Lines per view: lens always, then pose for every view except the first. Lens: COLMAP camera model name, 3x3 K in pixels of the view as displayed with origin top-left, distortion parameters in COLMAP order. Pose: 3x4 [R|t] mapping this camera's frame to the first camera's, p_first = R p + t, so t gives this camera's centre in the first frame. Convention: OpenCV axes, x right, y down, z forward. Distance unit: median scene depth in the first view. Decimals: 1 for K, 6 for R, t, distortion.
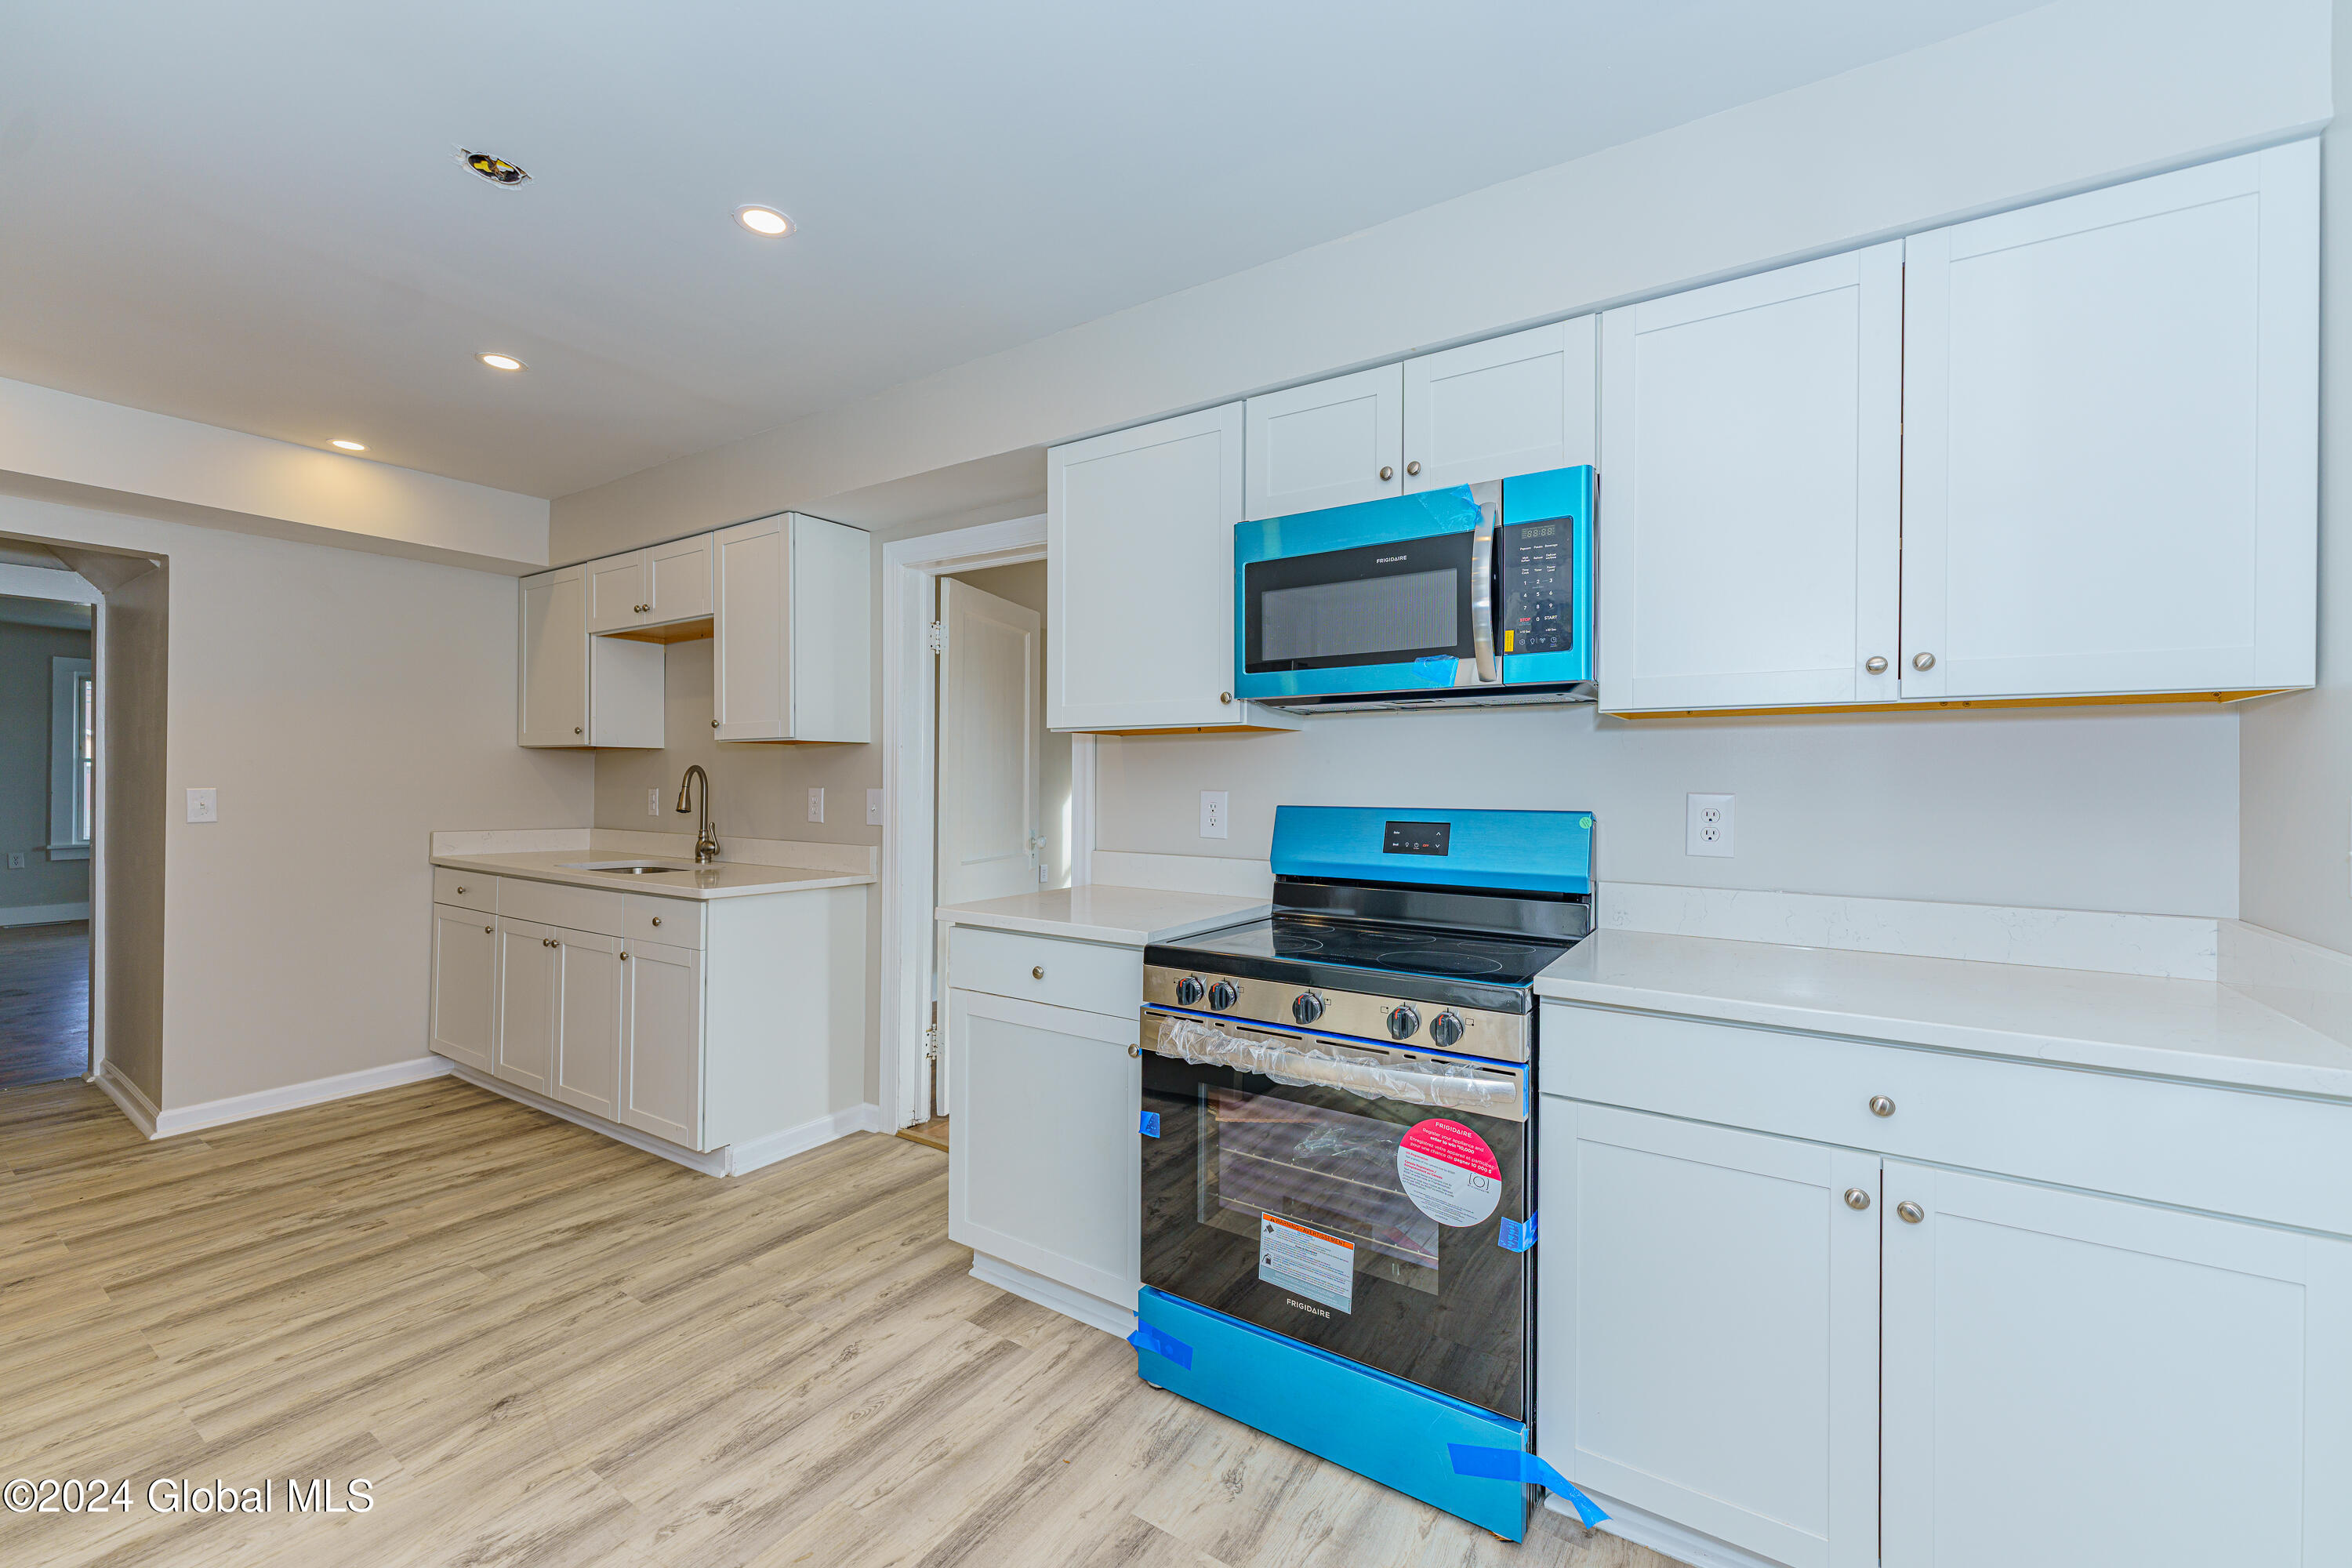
lens RADIAL K [[937.0, 0, 1176.0], [0, 937.0, 784.0], [0, 0, 1]] dist [0.002129, 0.000382]
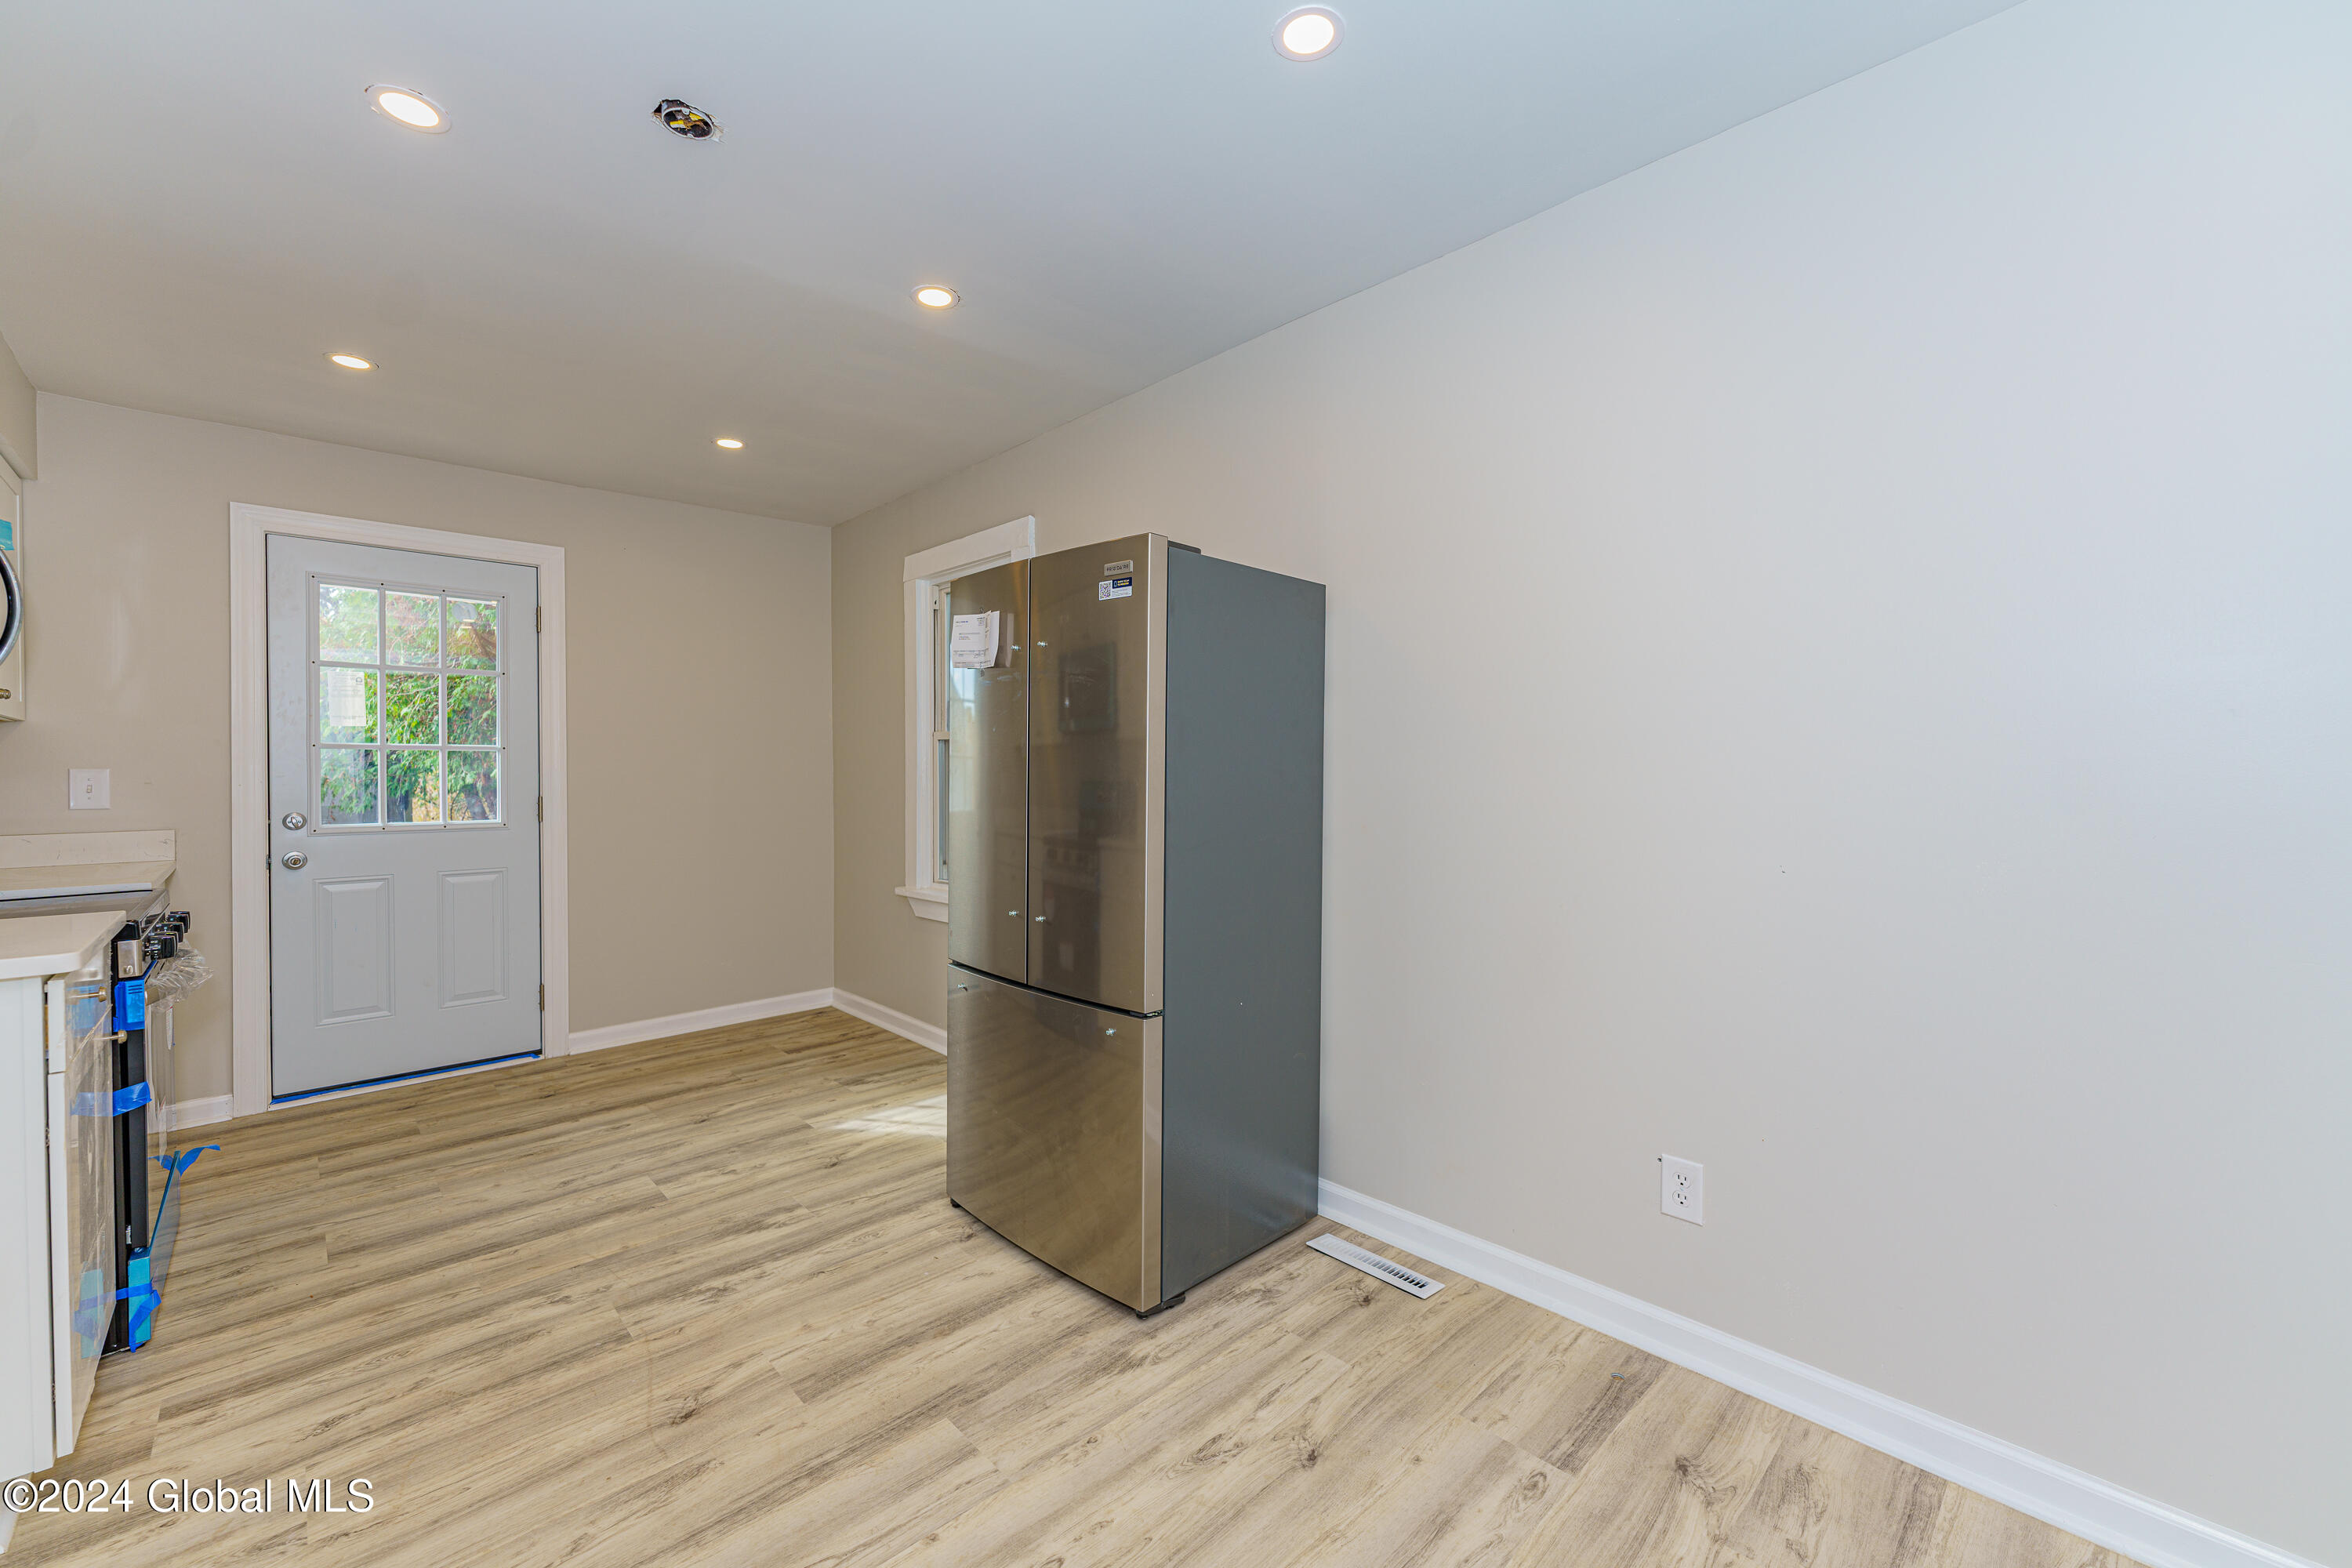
lens RADIAL K [[937.0, 0, 1176.0], [0, 937.0, 784.0], [0, 0, 1]] dist [0.002129, 0.000382]
pose [[-0.975124, -0.006159, 0.221576, -1.400490], [-0.001772, 0.999799, 0.019991, 0.002725], [-0.221655, 0.019101, -0.974938, 1.795807]]
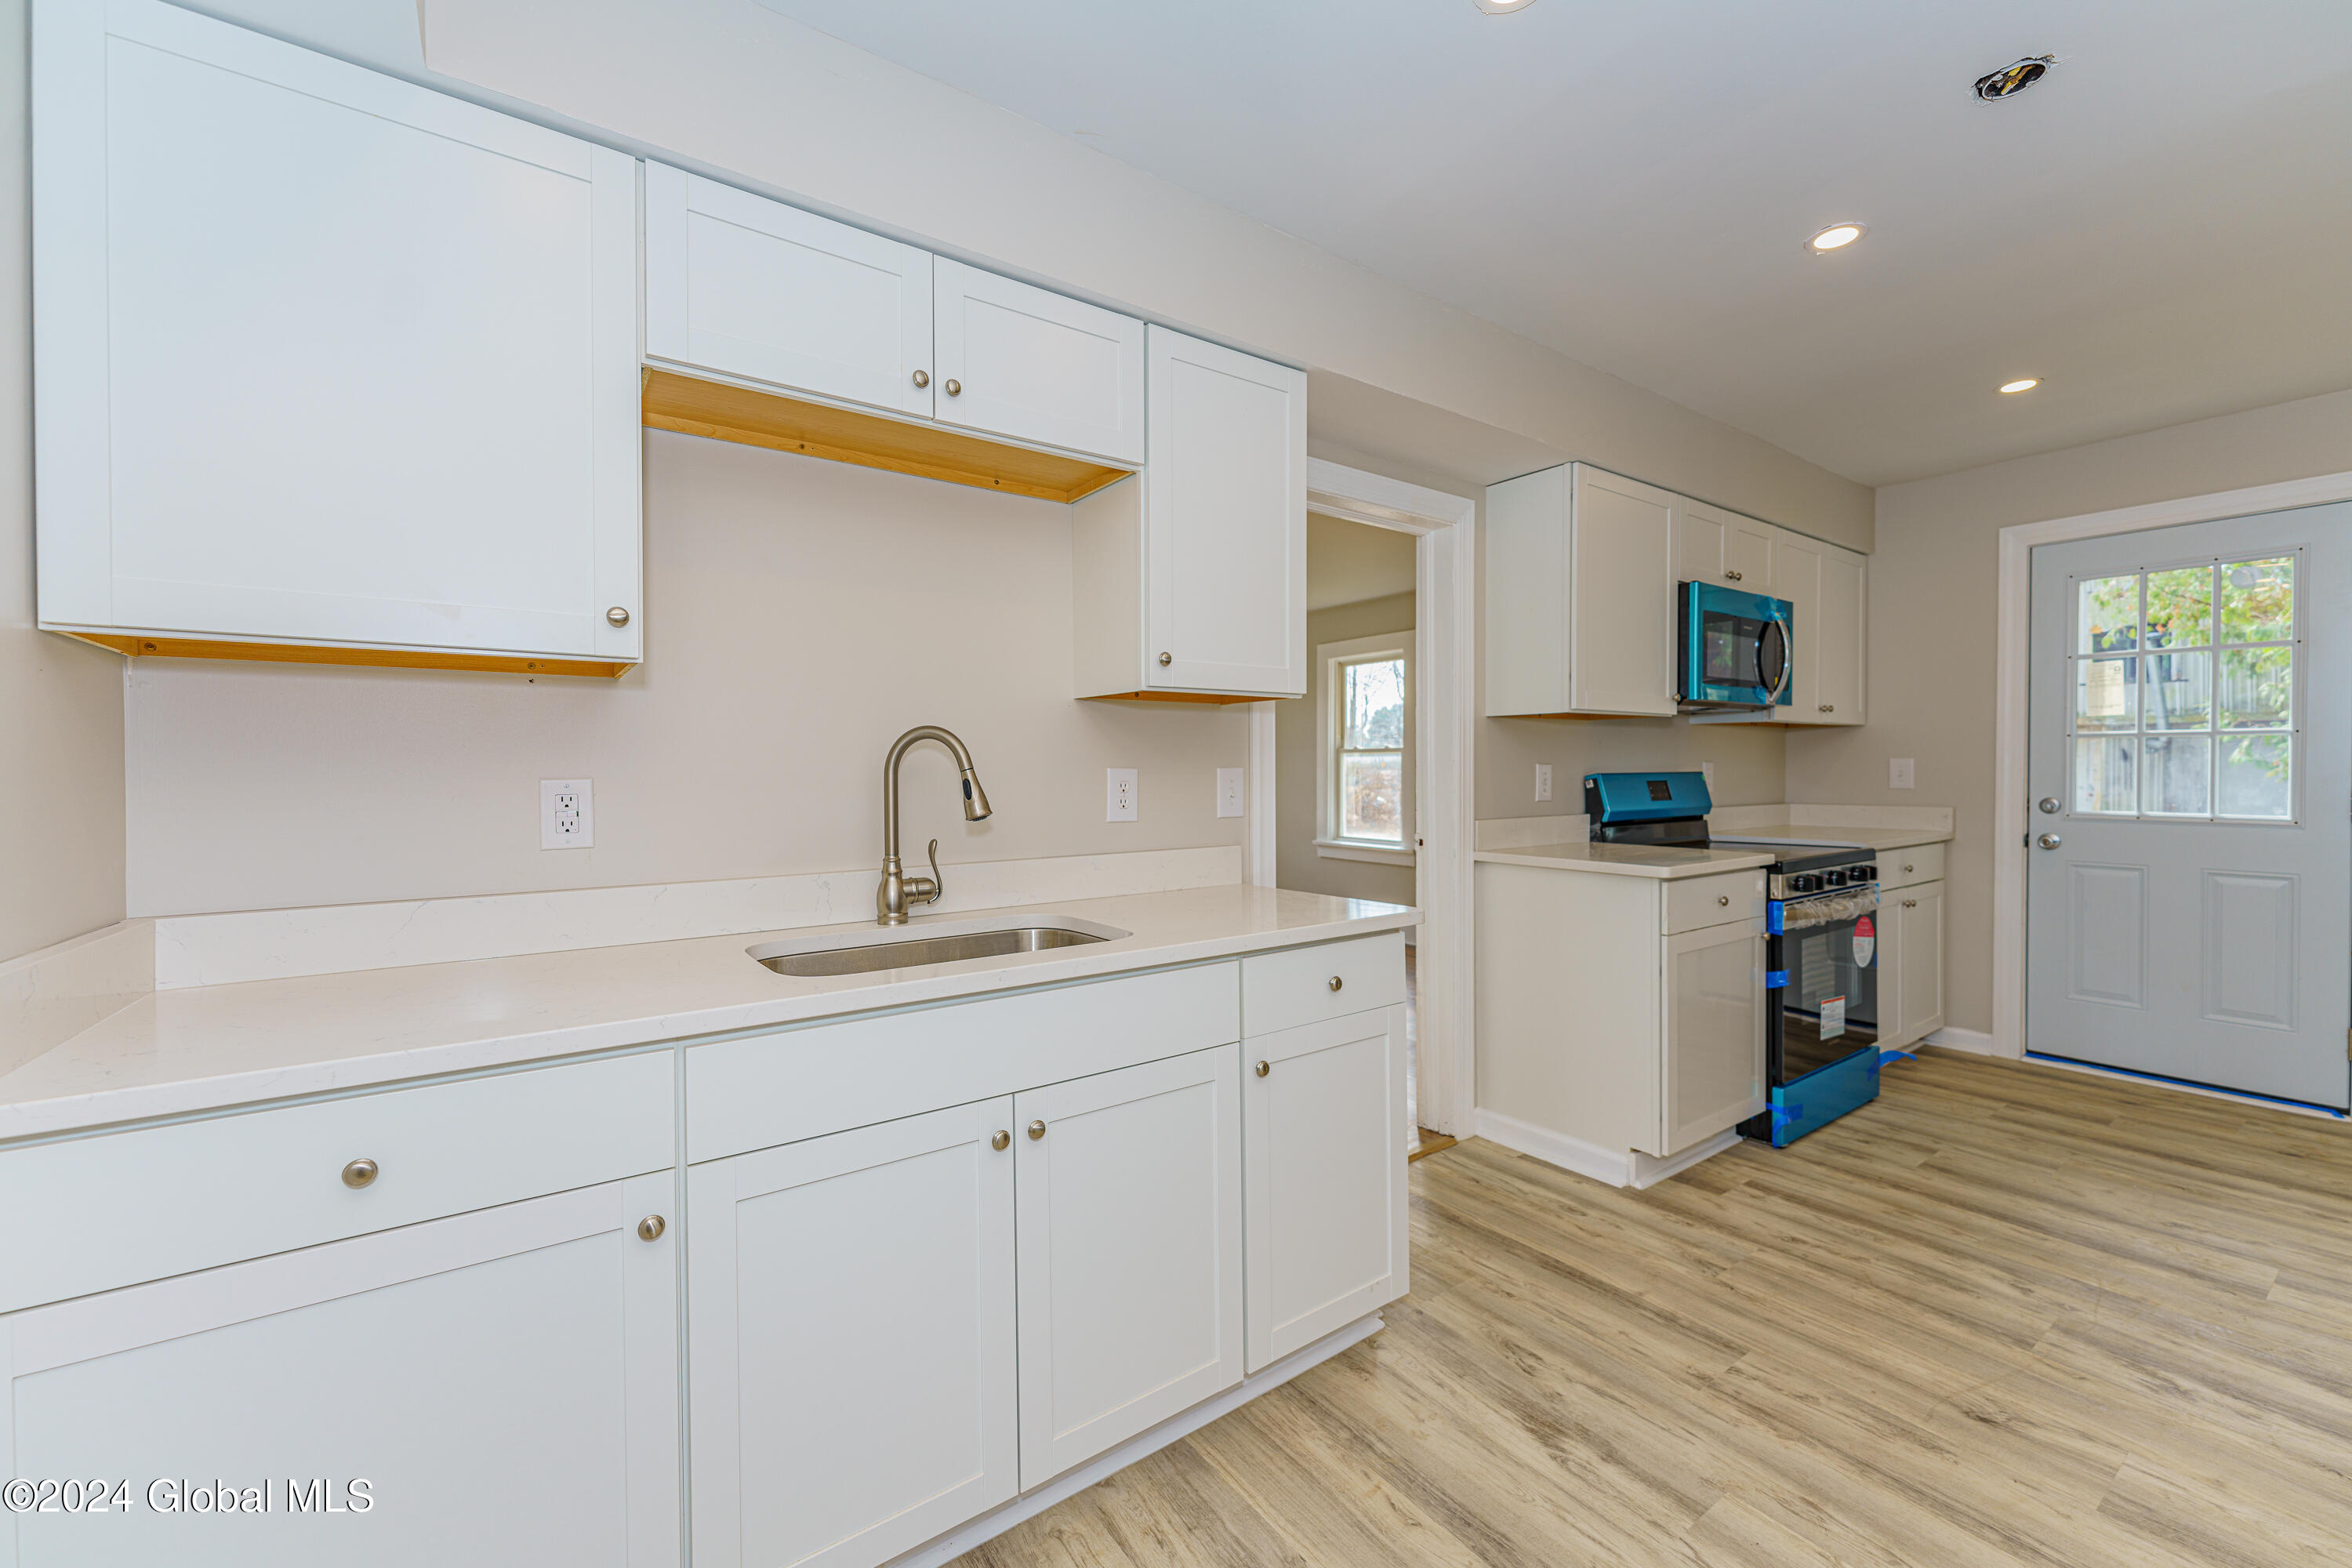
lens RADIAL K [[937.0, 0, 1176.0], [0, 937.0, 784.0], [0, 0, 1]] dist [0.002129, 0.000382]
pose [[0.368560, -0.024664, 0.929277, -1.852889], [0.012431, 0.999689, 0.021602, 0.002501], [-0.929521, 0.003590, 0.368752, 1.392301]]
